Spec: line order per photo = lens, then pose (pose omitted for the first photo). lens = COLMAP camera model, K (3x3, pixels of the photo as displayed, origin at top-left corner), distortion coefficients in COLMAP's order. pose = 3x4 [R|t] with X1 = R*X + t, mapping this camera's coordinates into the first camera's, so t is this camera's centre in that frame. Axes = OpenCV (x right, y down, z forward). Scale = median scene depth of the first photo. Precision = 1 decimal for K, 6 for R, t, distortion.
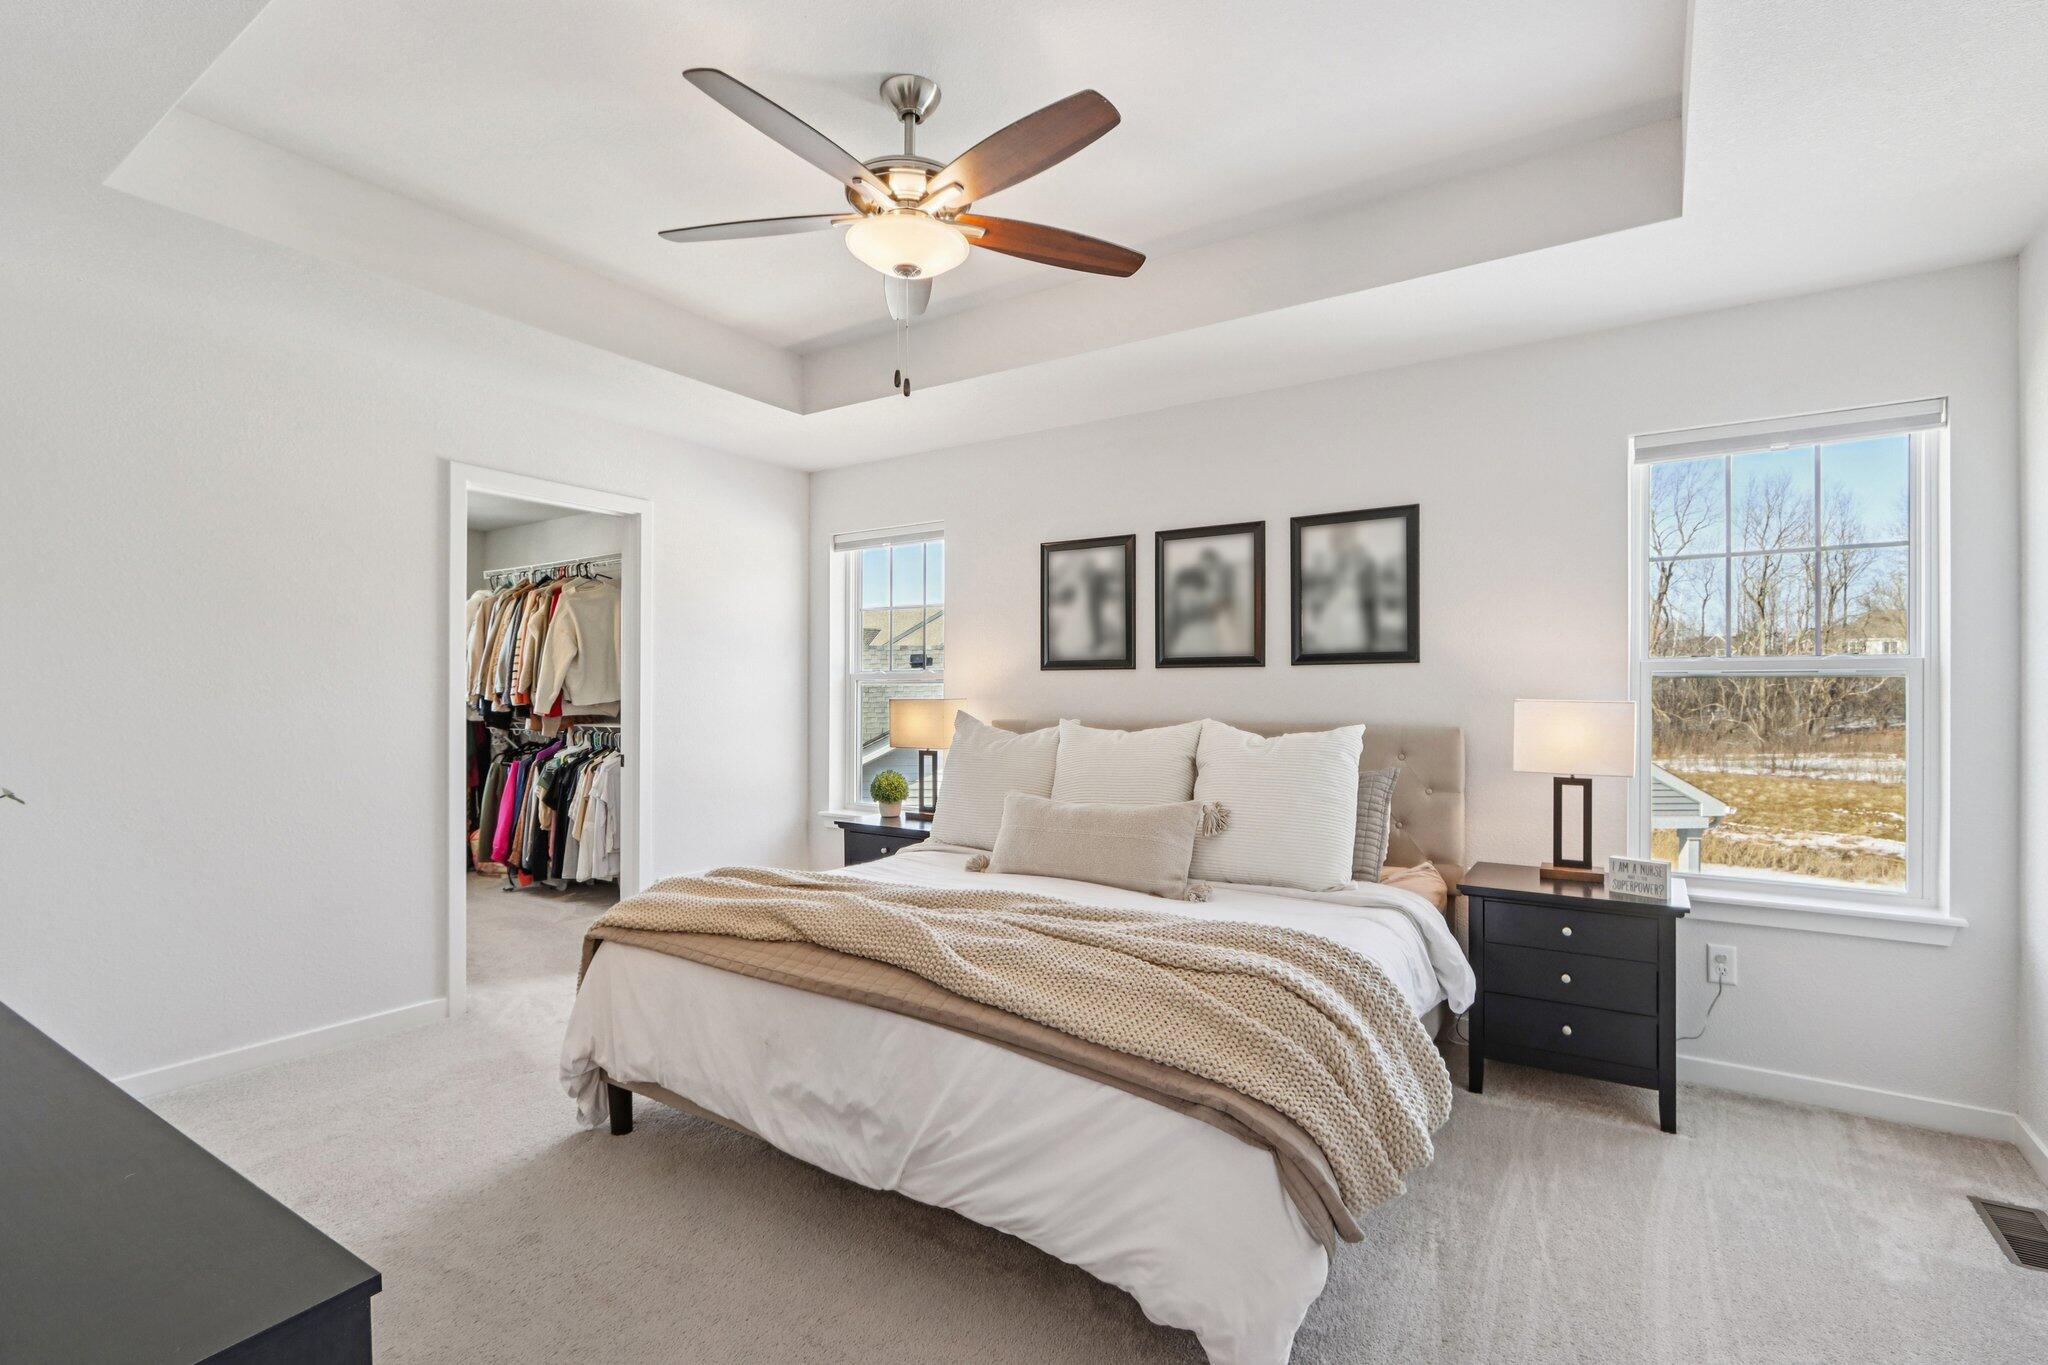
lens RADIAL K [[960.9, 0, 1019.2], [0, 960.9, 697.1], [0, 0, 1]] dist [-0.012839, 0.000211]
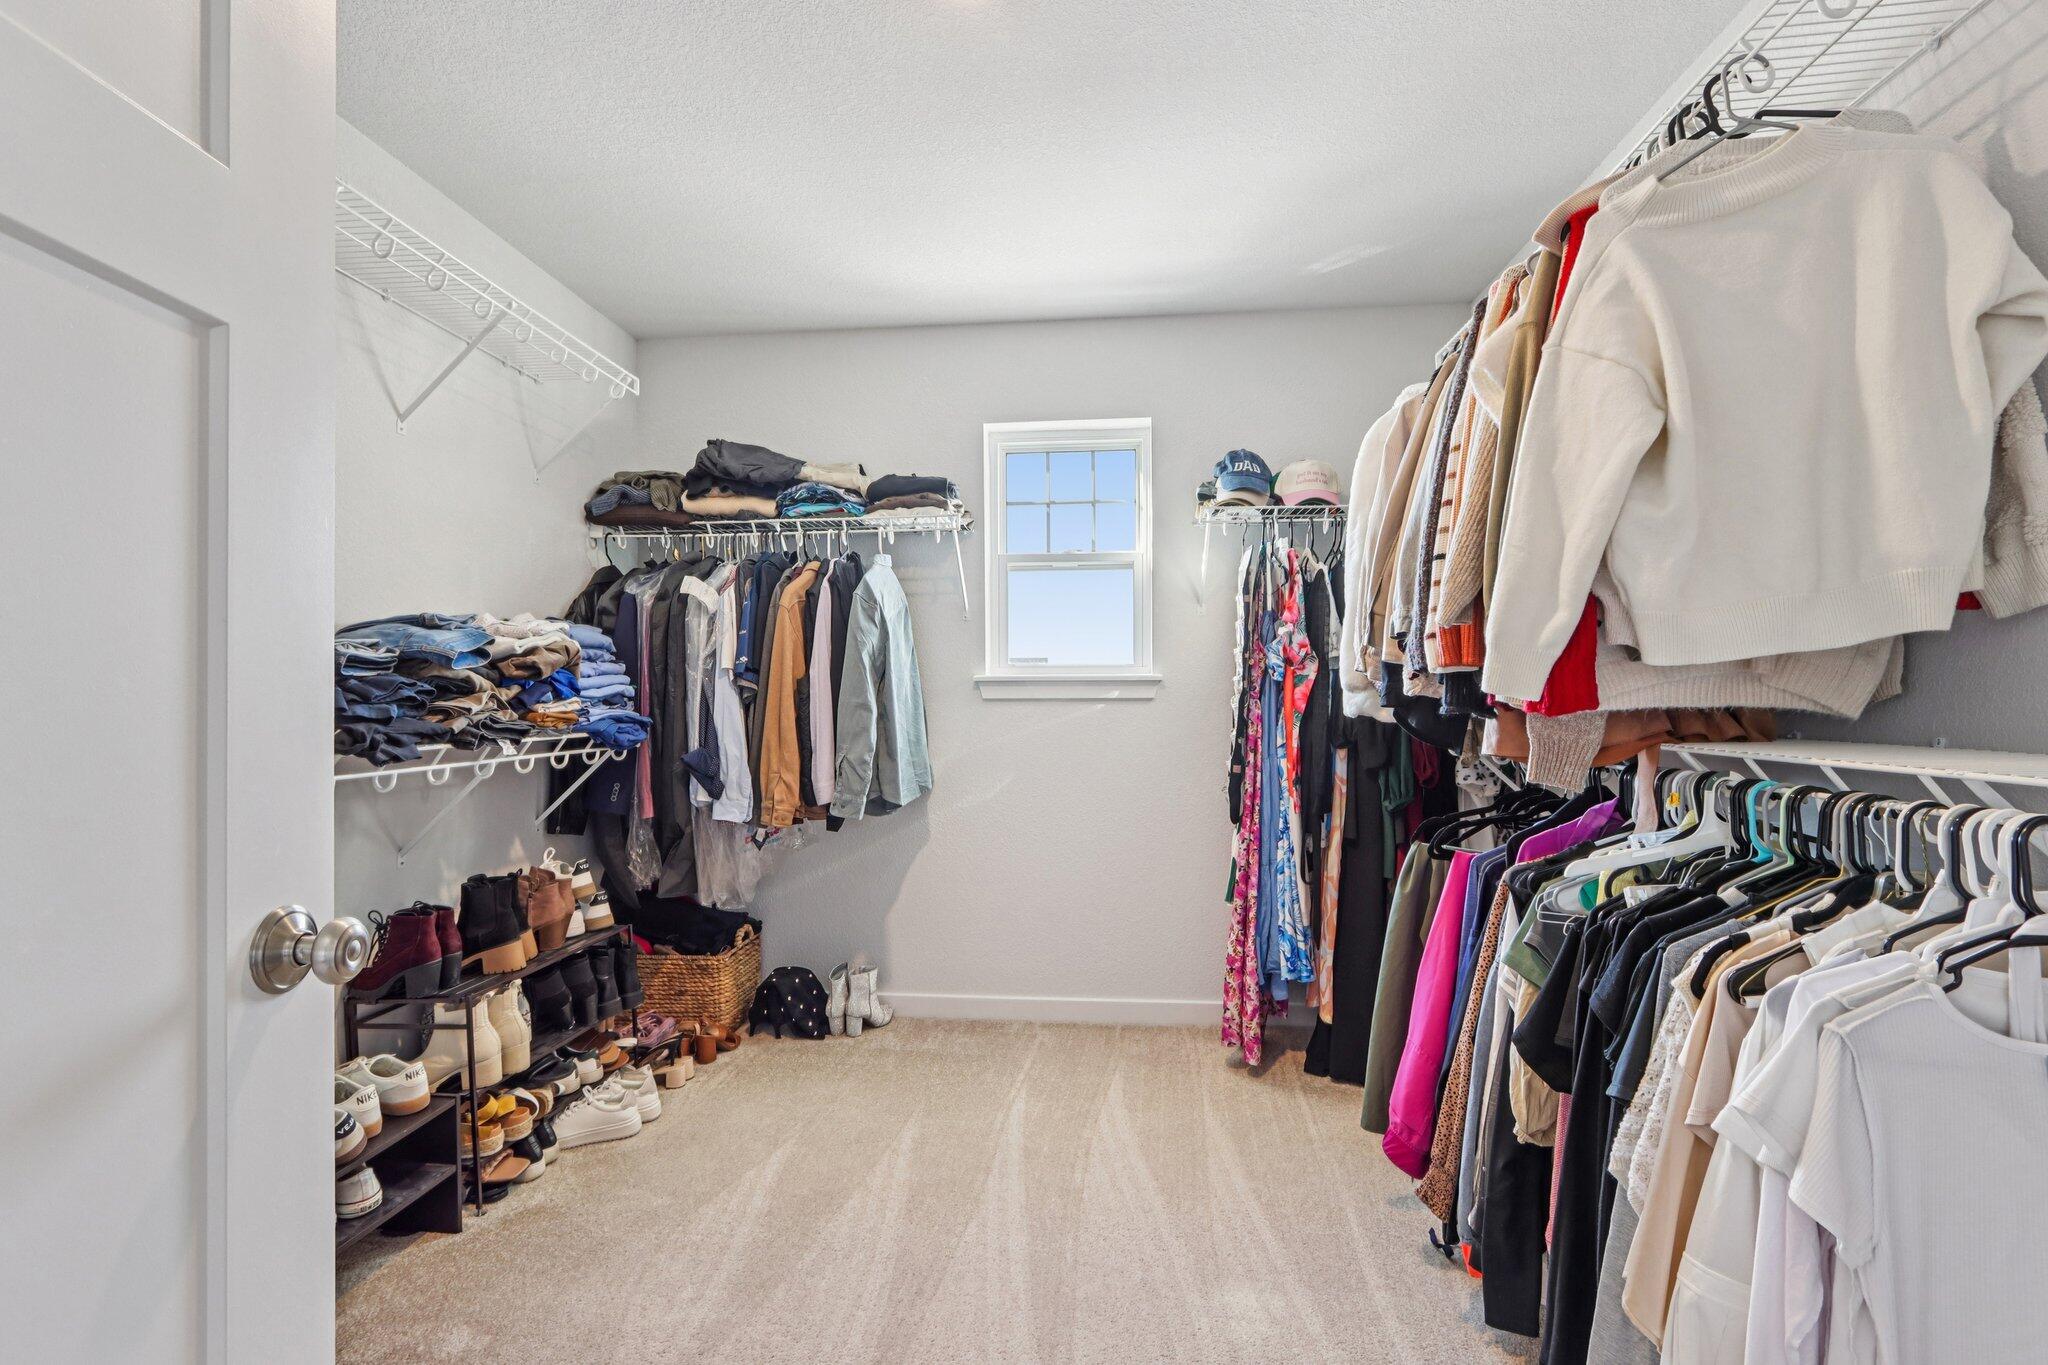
lens RADIAL K [[960.9, 0, 1014.6], [0, 960.9, 694.0], [0, 0, 1]] dist [-0.012839, 0.000211]
pose [[0.472575, 0.001498, -0.881289, -0.330998], [0.000534, 0.999998, 0.001986, 0.014913], [0.881290, -0.001409, 0.472573, 0.749079]]
